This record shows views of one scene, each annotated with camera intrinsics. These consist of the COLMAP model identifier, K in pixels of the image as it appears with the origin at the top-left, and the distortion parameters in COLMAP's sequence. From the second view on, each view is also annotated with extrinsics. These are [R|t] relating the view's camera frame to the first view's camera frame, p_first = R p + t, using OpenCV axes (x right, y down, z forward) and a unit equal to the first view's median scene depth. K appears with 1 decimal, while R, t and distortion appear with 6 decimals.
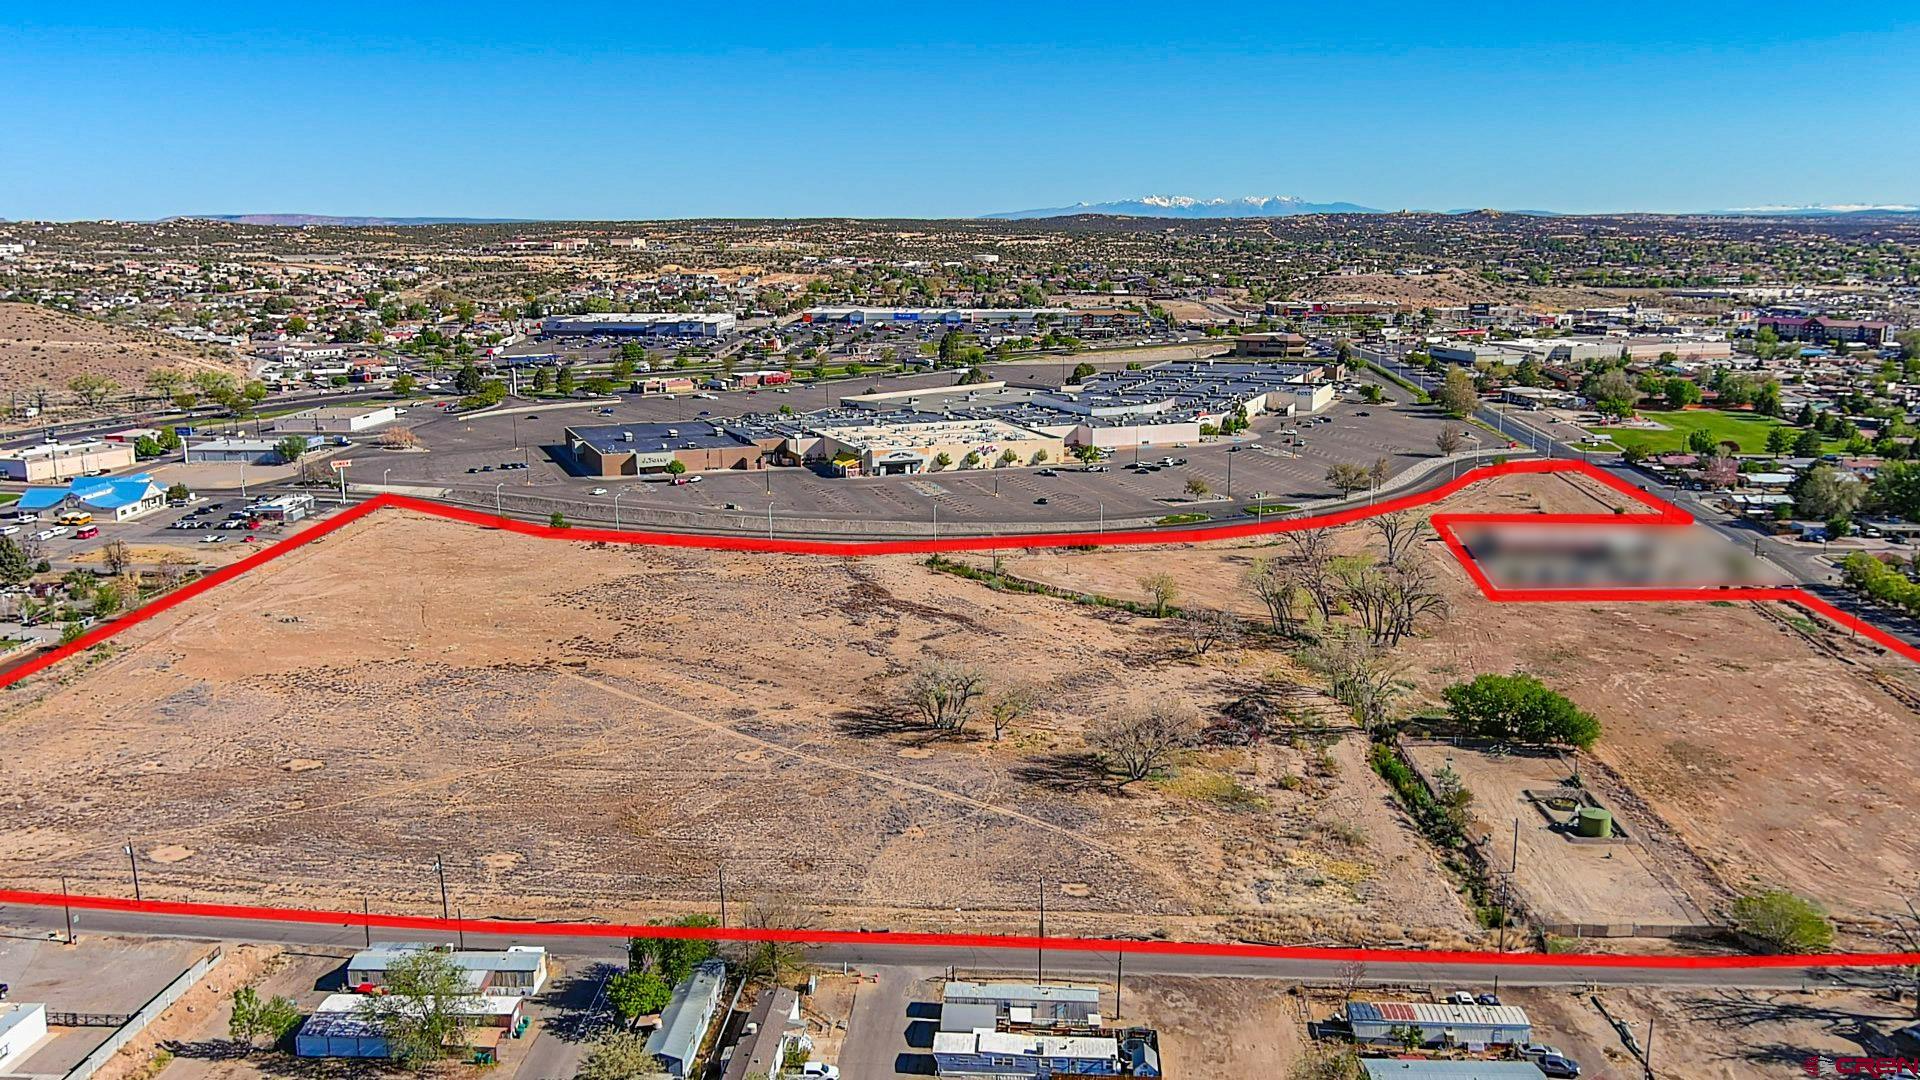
lens RADIAL K [[1524.0, 0, 954.8], [0, 1524.0, 521.5], [0, 0, 1]] dist [0.039329, -0.043991]
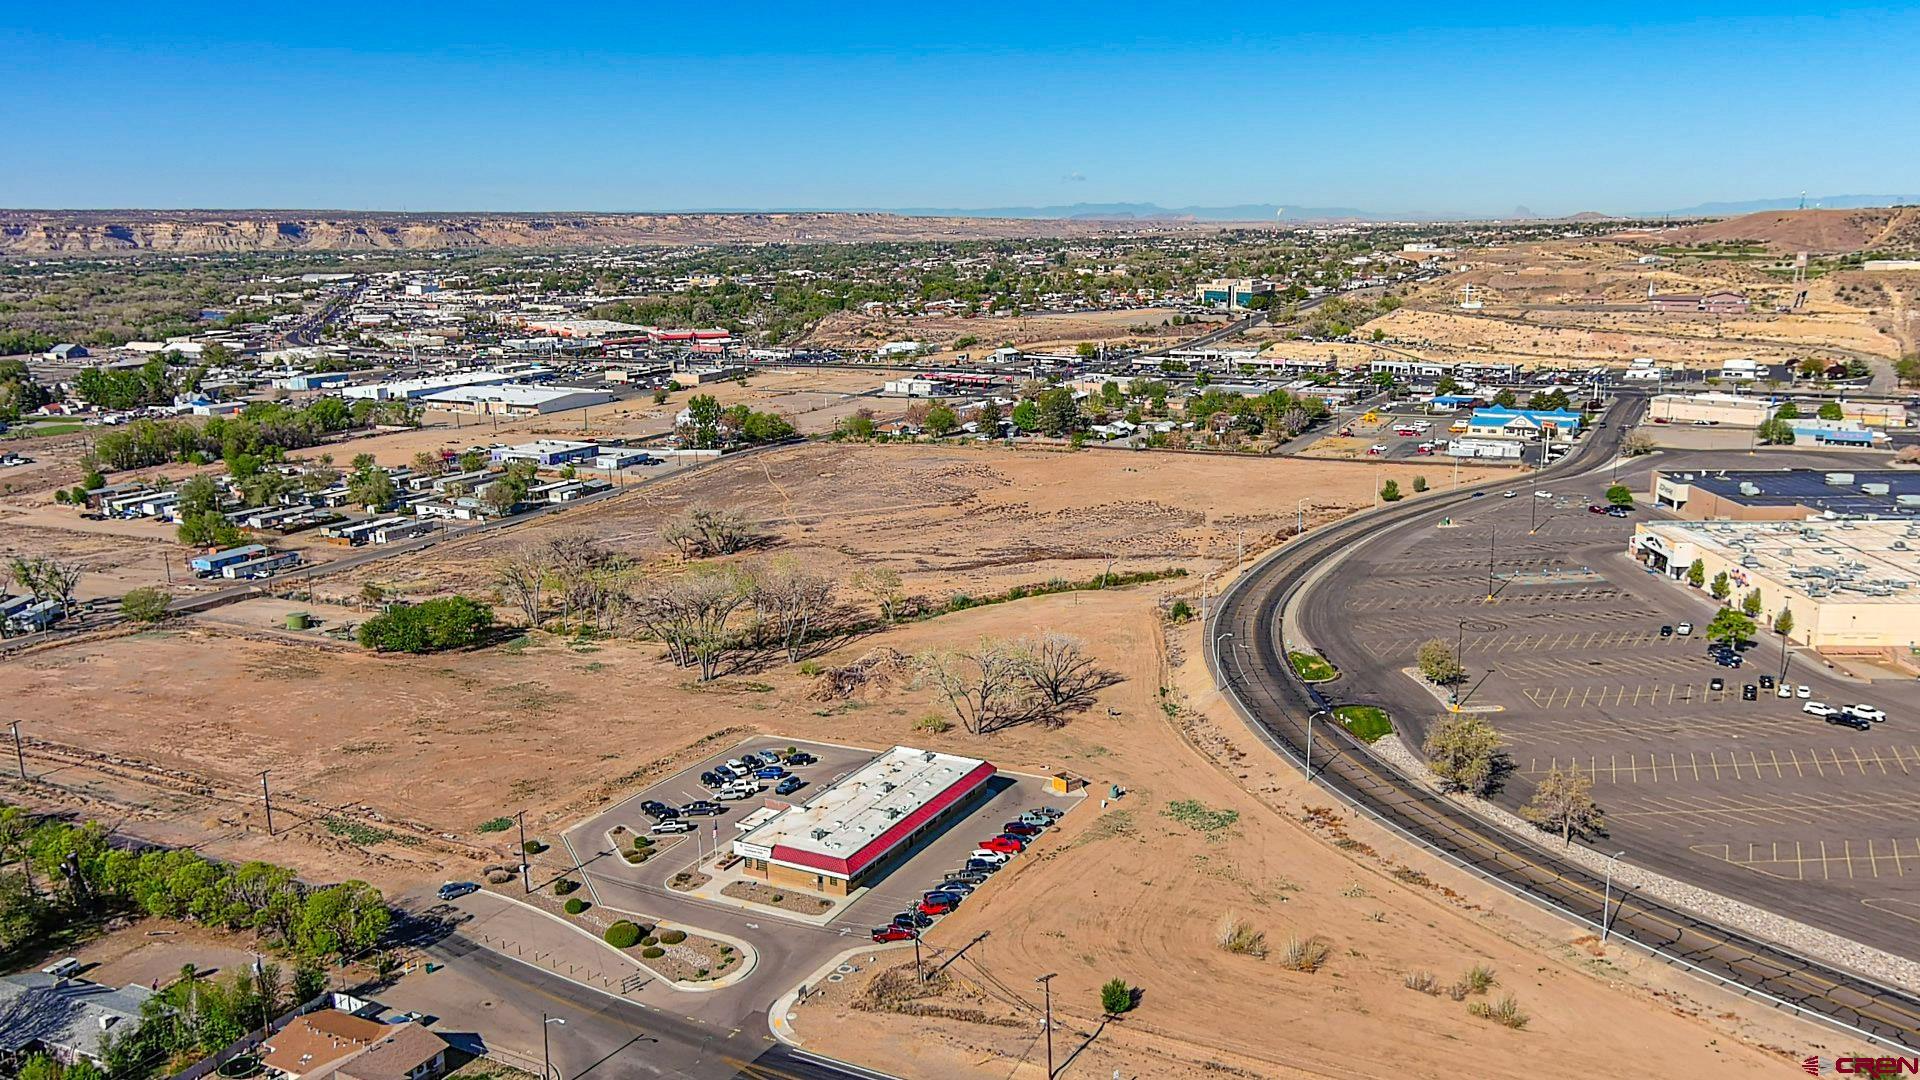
lens RADIAL K [[1524.0, 0, 962.0], [0, 1524.0, 534.8], [0, 0, 1]] dist [0.039329, -0.043991]
pose [[-0.408956, 0.193614, -0.891778, 1.078097], [-0.159093, 0.947141, 0.278592, -0.292079], [0.898579, 0.255808, -0.356536, 1.542258]]
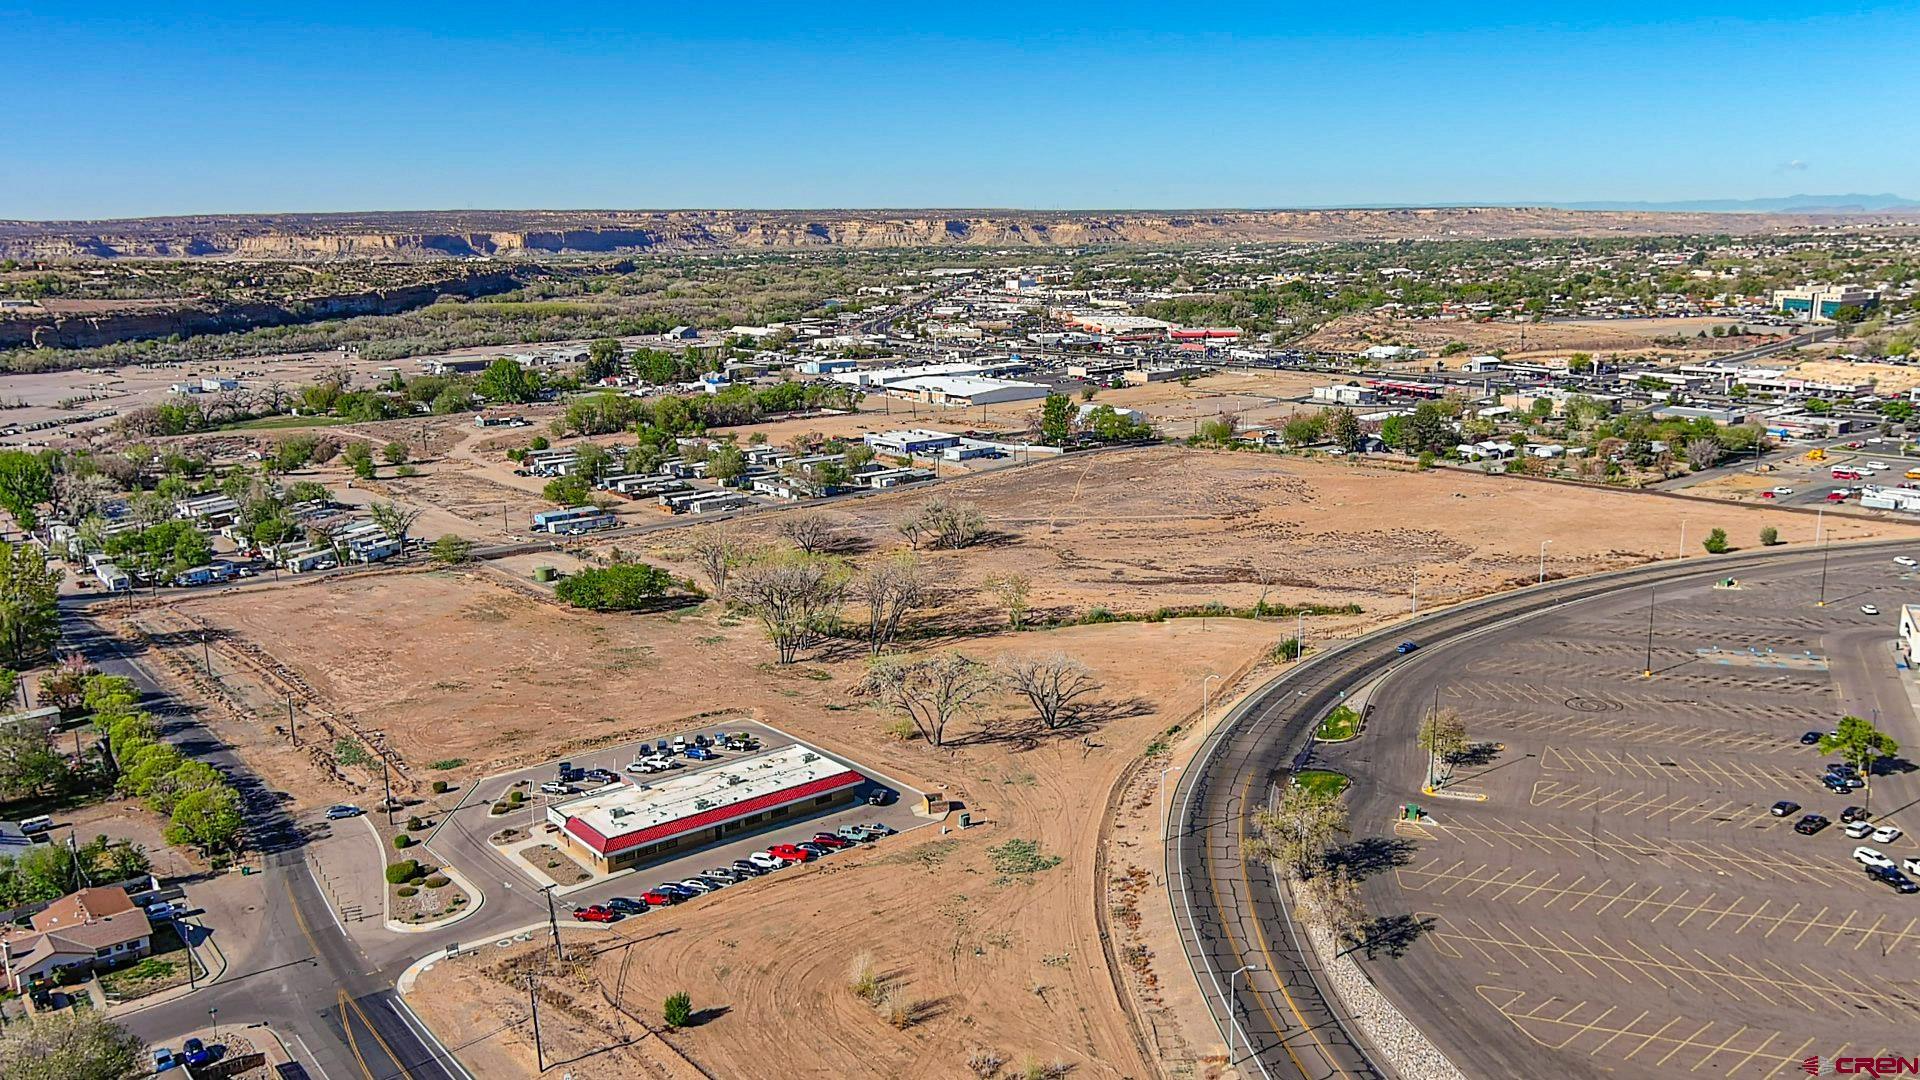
lens RADIAL K [[1524.0, 0, 963.8], [0, 1524.0, 537.5], [0, 0, 1]] dist [0.039329, -0.043991]
pose [[-0.741267, 0.148161, -0.654654, 0.869463], [-0.111803, 0.934453, 0.338080, -0.343031], [0.661833, 0.323800, -0.676114, 1.806322]]
